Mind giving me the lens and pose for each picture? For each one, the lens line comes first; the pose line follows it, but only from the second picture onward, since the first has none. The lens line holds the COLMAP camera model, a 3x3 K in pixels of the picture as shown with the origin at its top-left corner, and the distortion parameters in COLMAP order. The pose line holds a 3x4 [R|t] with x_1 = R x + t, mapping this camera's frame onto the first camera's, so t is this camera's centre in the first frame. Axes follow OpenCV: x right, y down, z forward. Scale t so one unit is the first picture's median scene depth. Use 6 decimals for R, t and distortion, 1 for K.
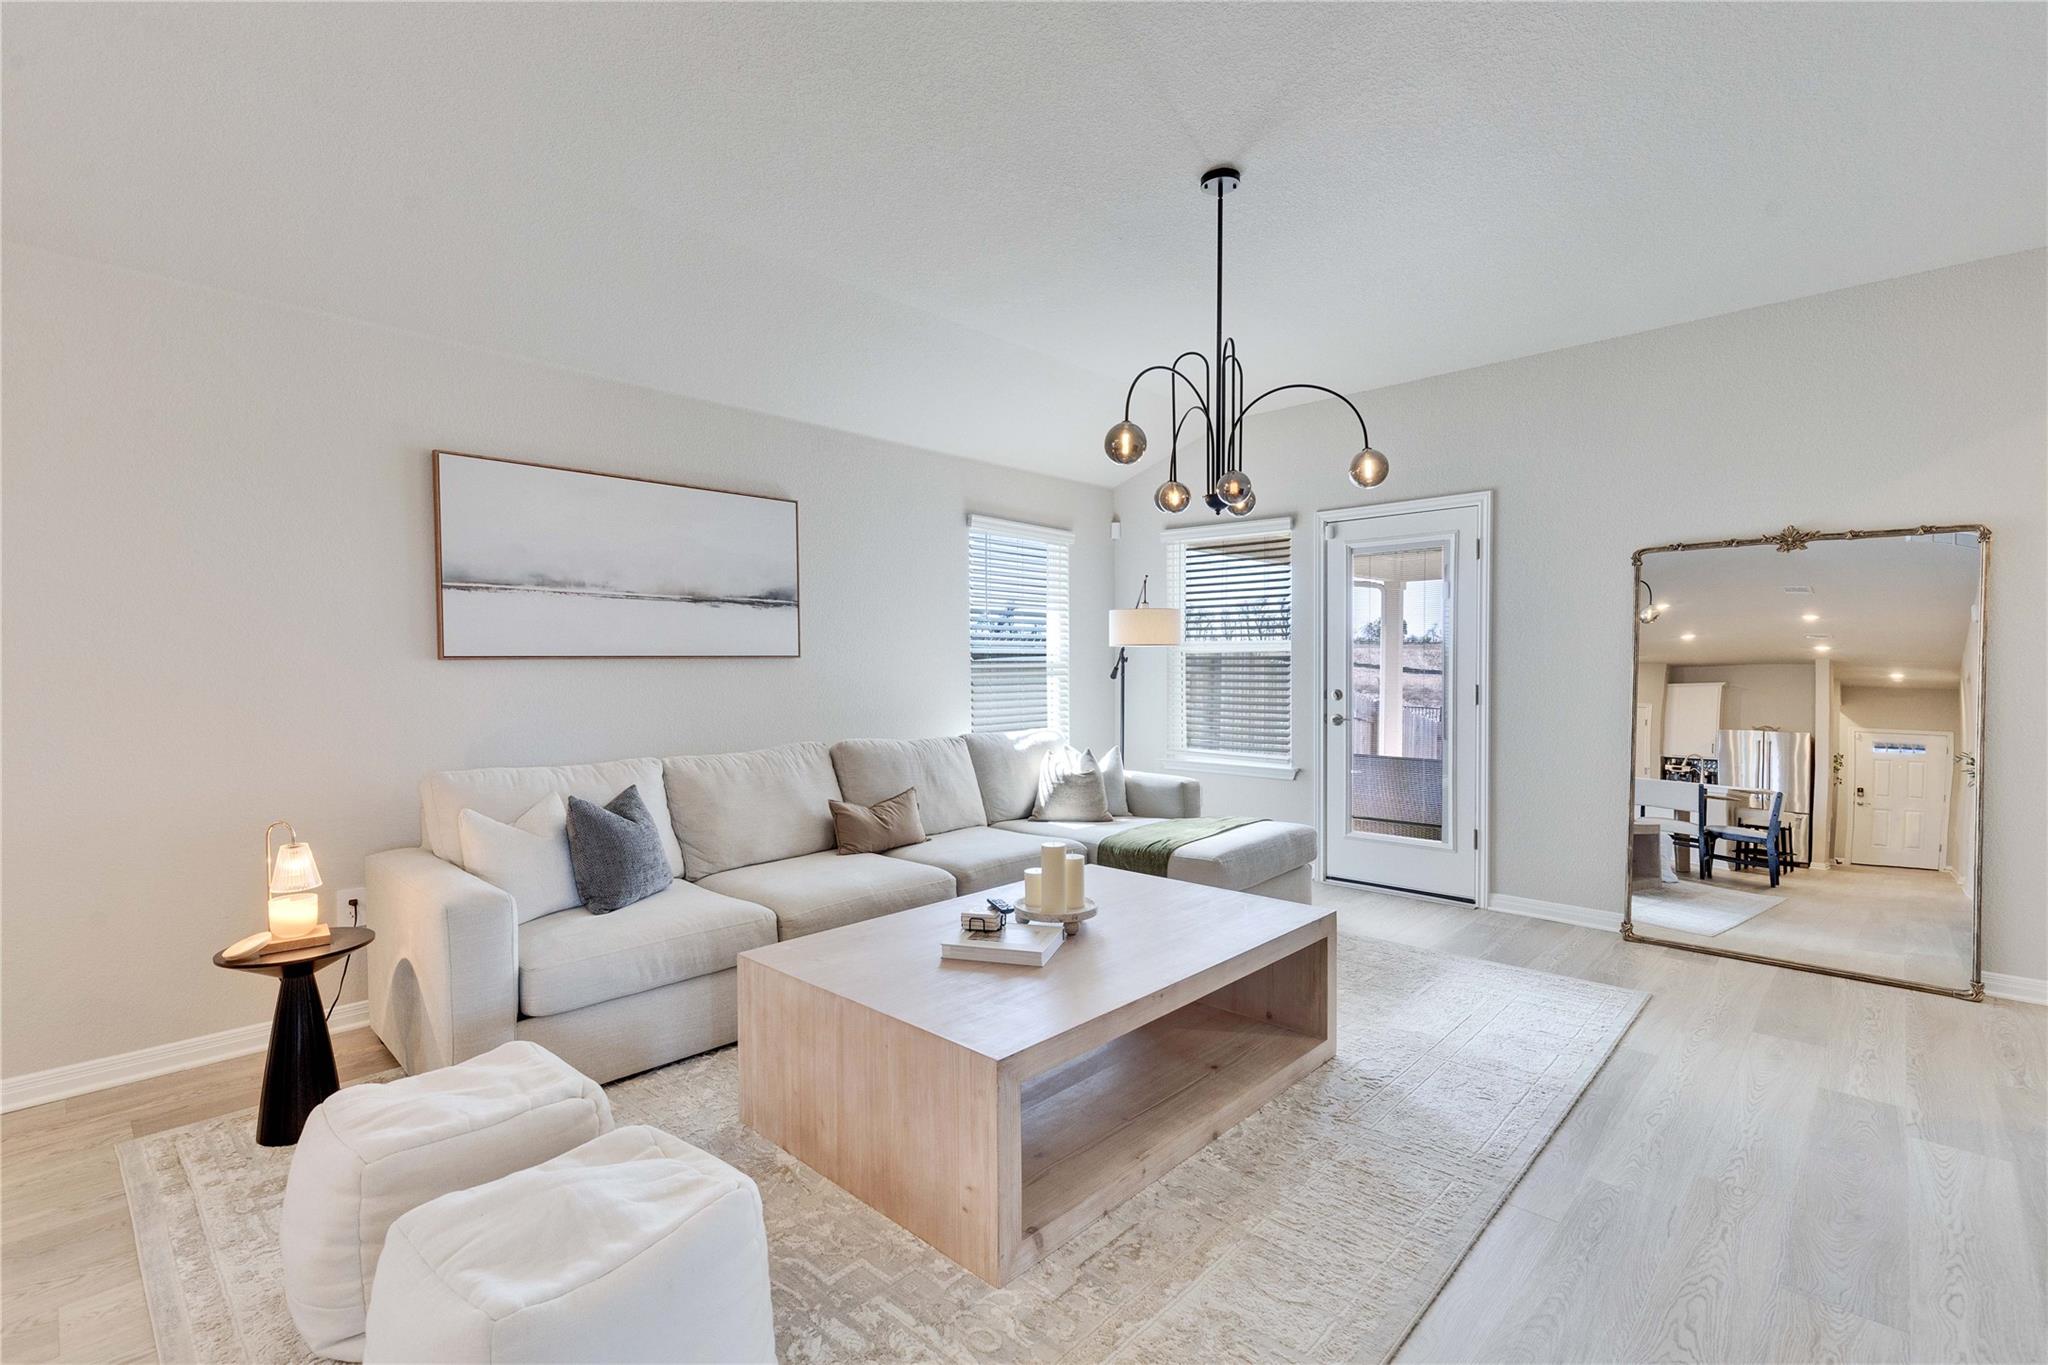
lens RADIAL K [[921.1, 0, 1019.4], [0, 921.1, 679.6], [0, 0, 1]] dist [0.014630, -0.000282]
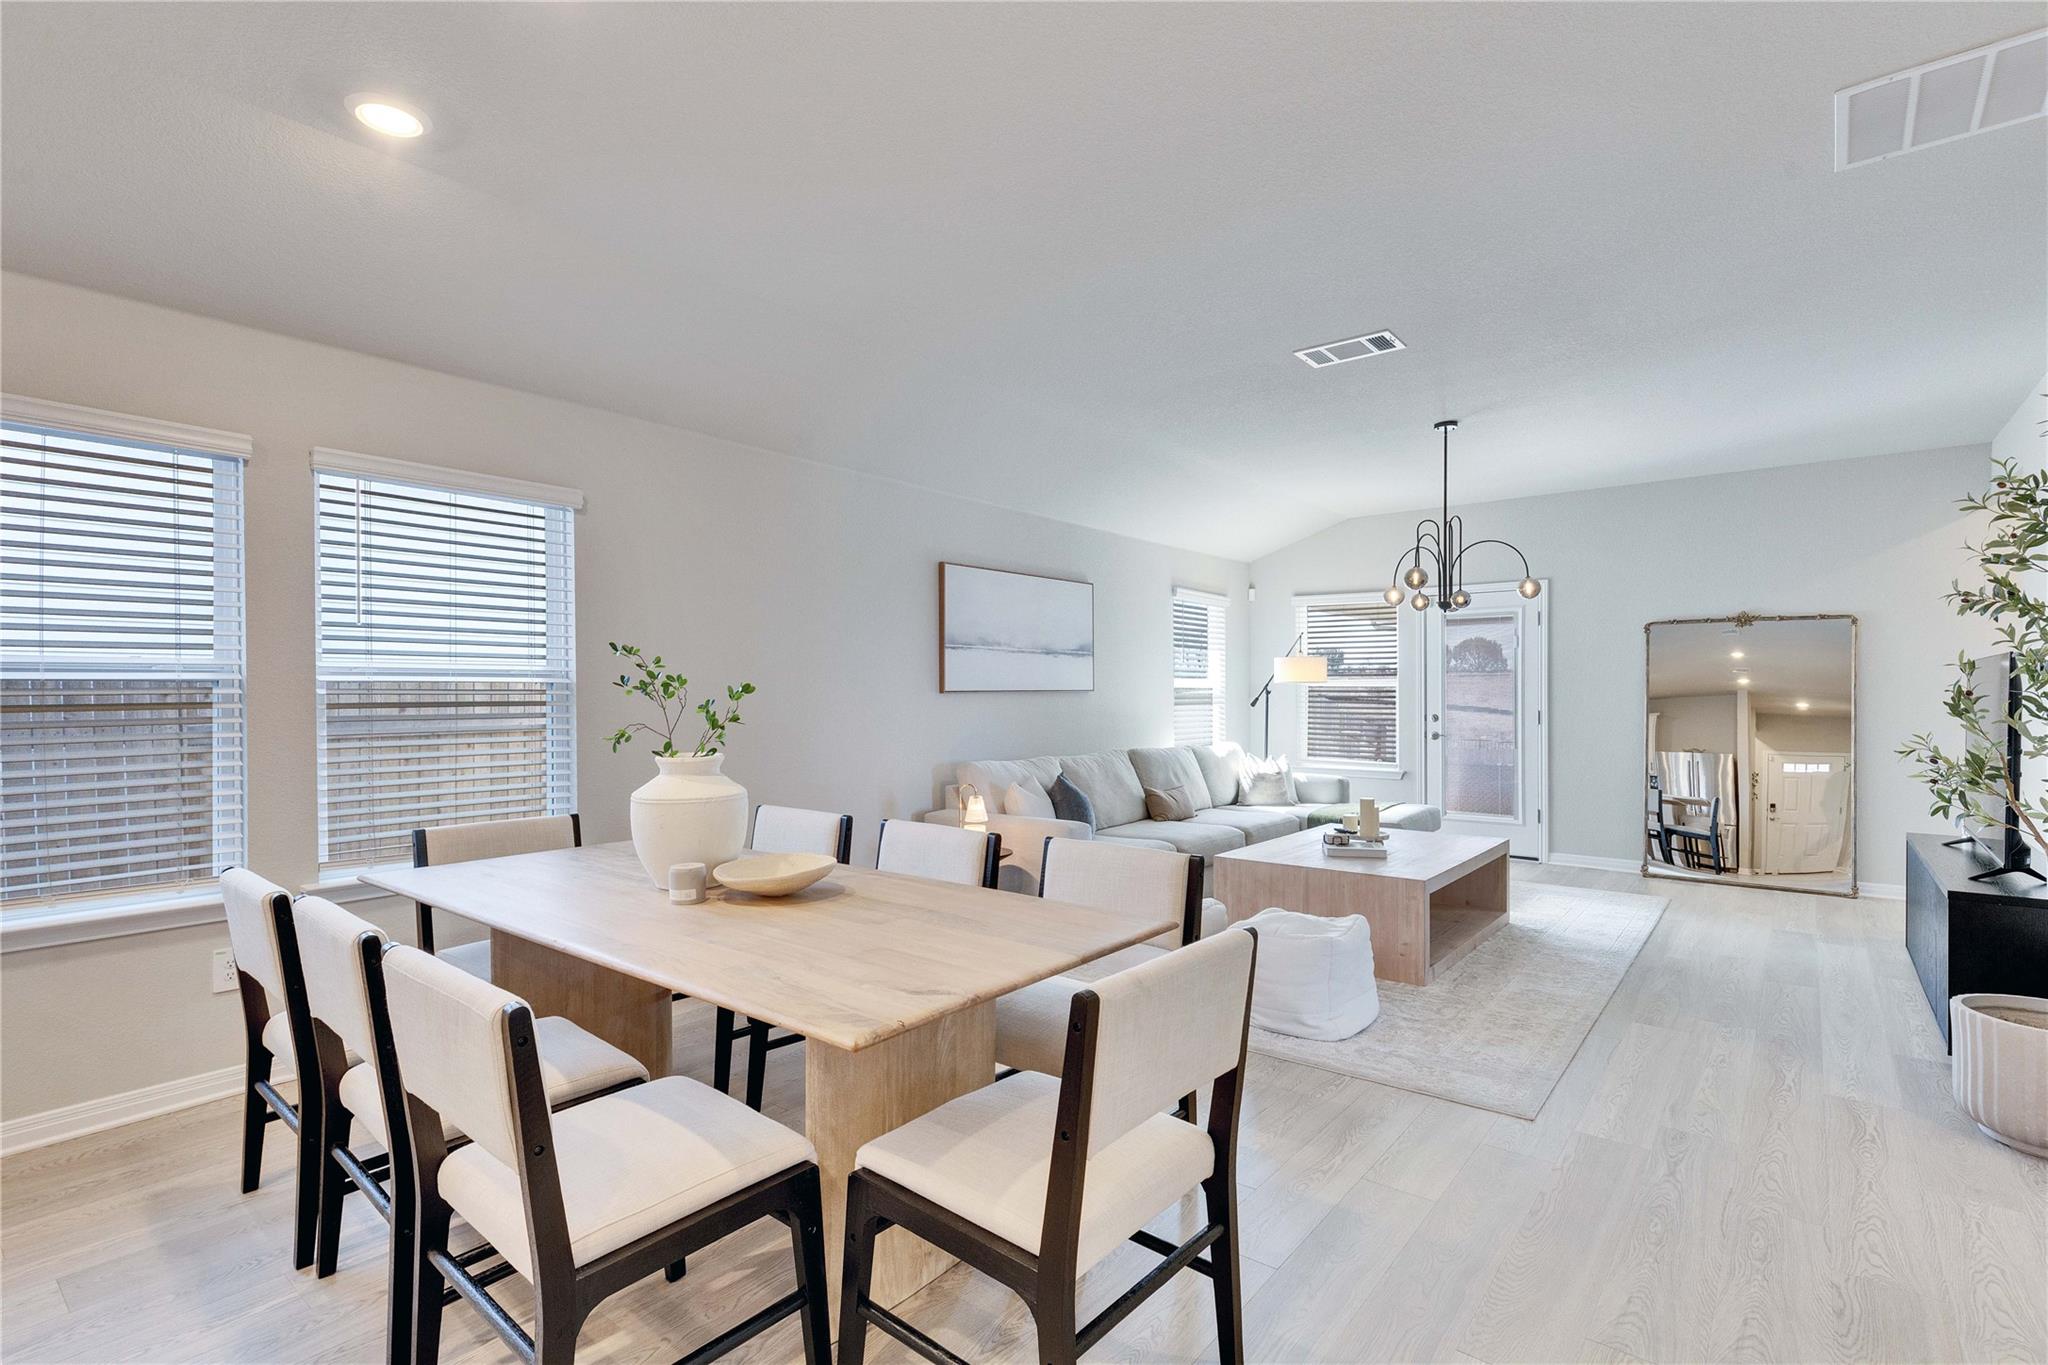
lens RADIAL K [[926.3, 0, 1019.2], [0, 926.3, 684.0], [0, 0, 1]] dist [0.002159, -0.000404]
pose [[0.998449, 0.003290, 0.055573, -0.466787], [-0.001912, 0.999690, -0.024827, 0.001867], [-0.055638, 0.024682, 0.998146, -0.483027]]
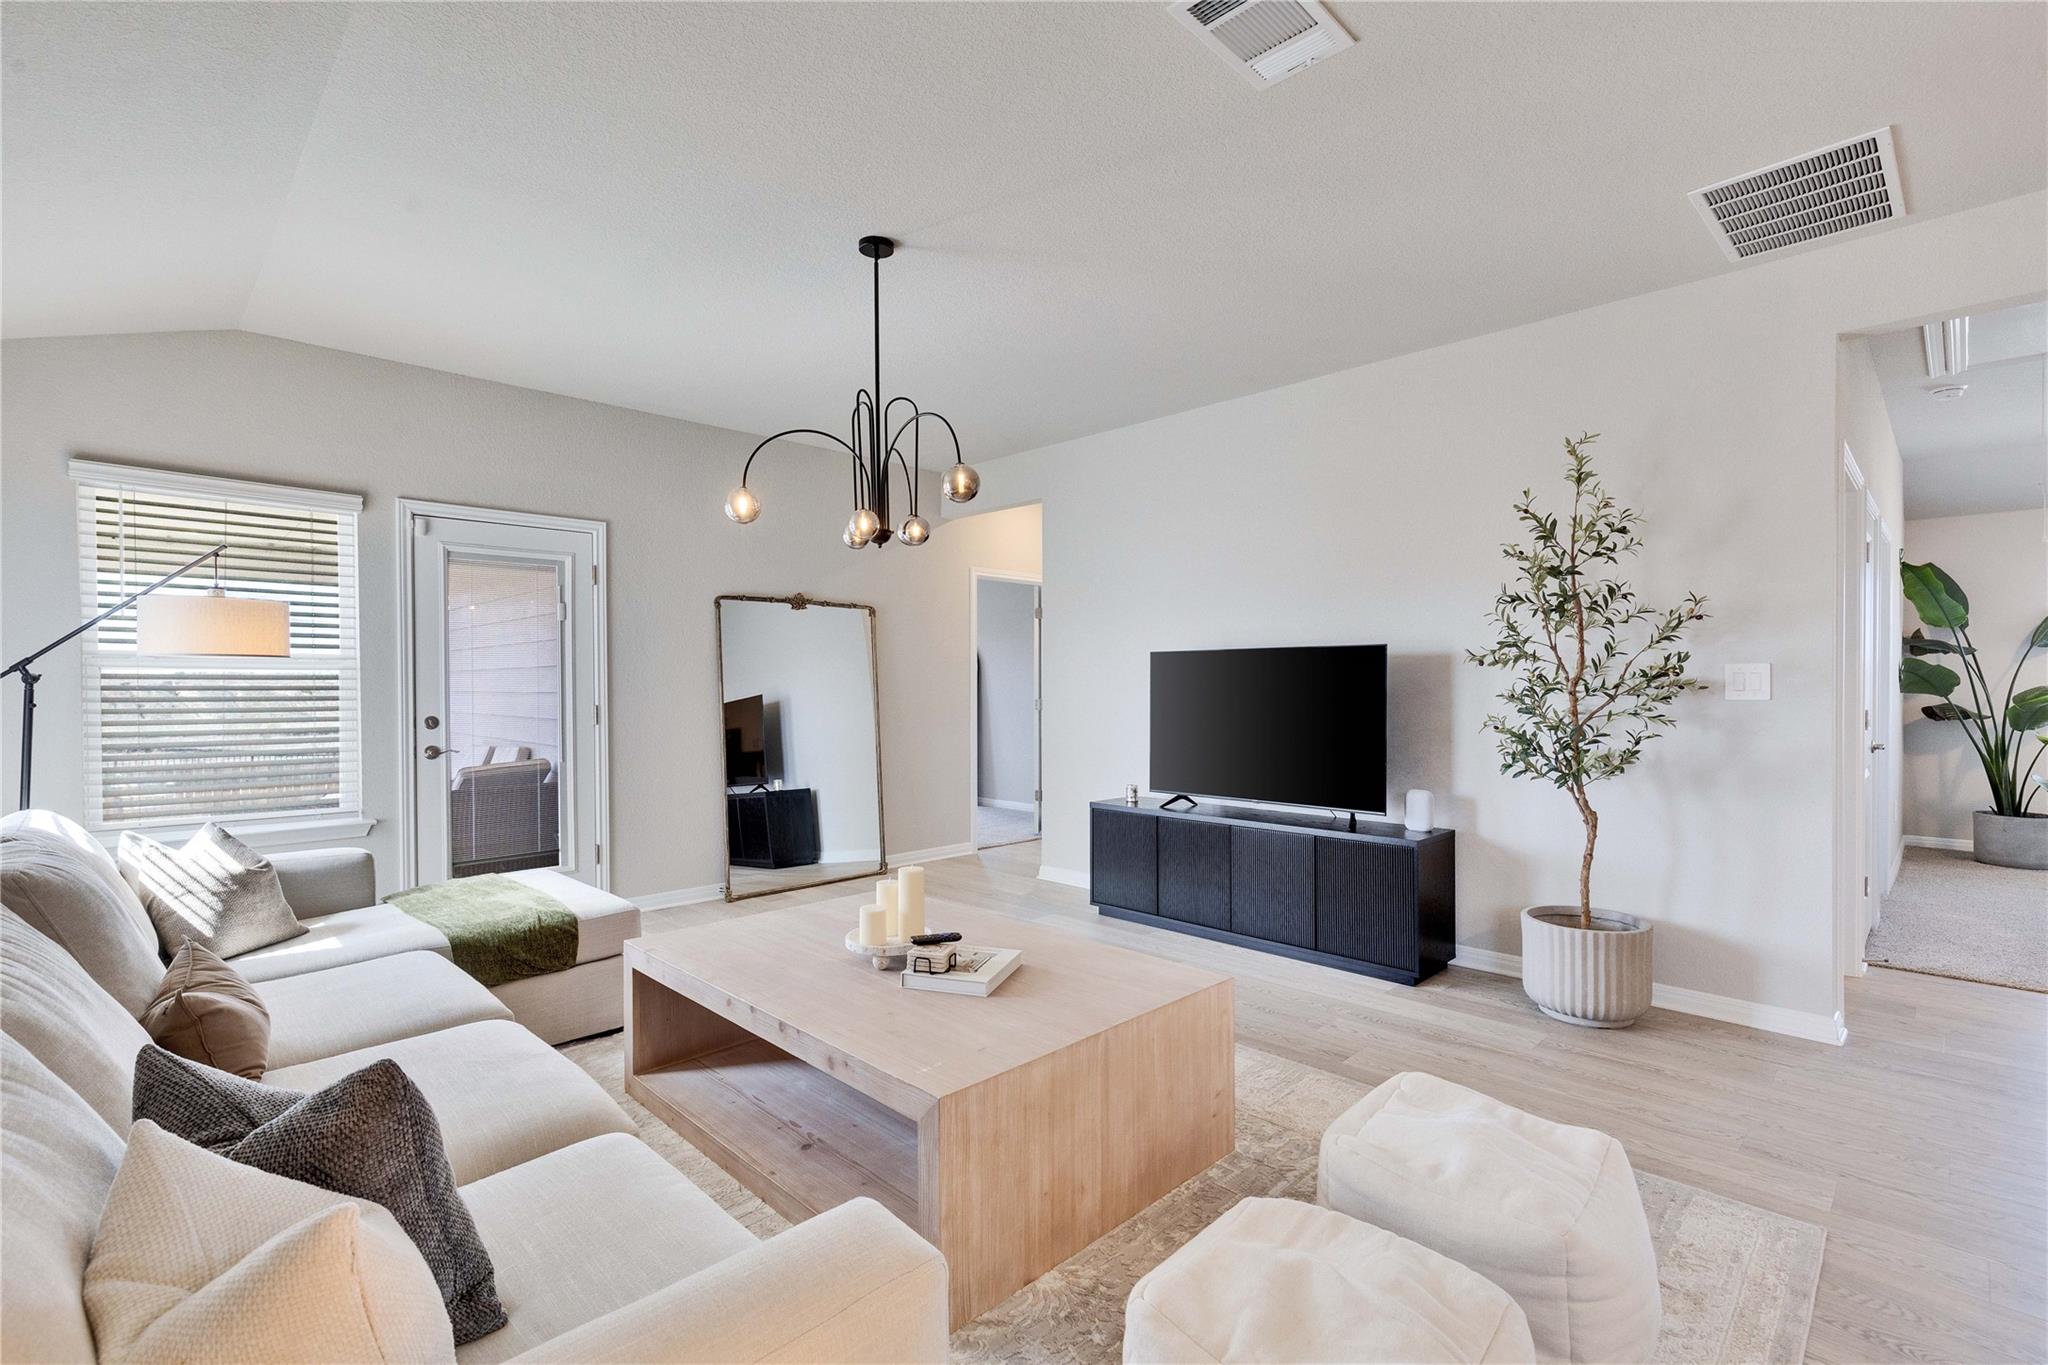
lens RADIAL K [[926.3, 0, 1019.2], [0, 926.3, 684.0], [0, 0, 1]] dist [0.002159, -0.000404]
pose [[0.038395, 0.001628, 0.999261, -0.600232], [0.021134, 0.999774, -0.002441, -0.006398], [-0.999039, 0.021212, 0.038352, 0.546053]]
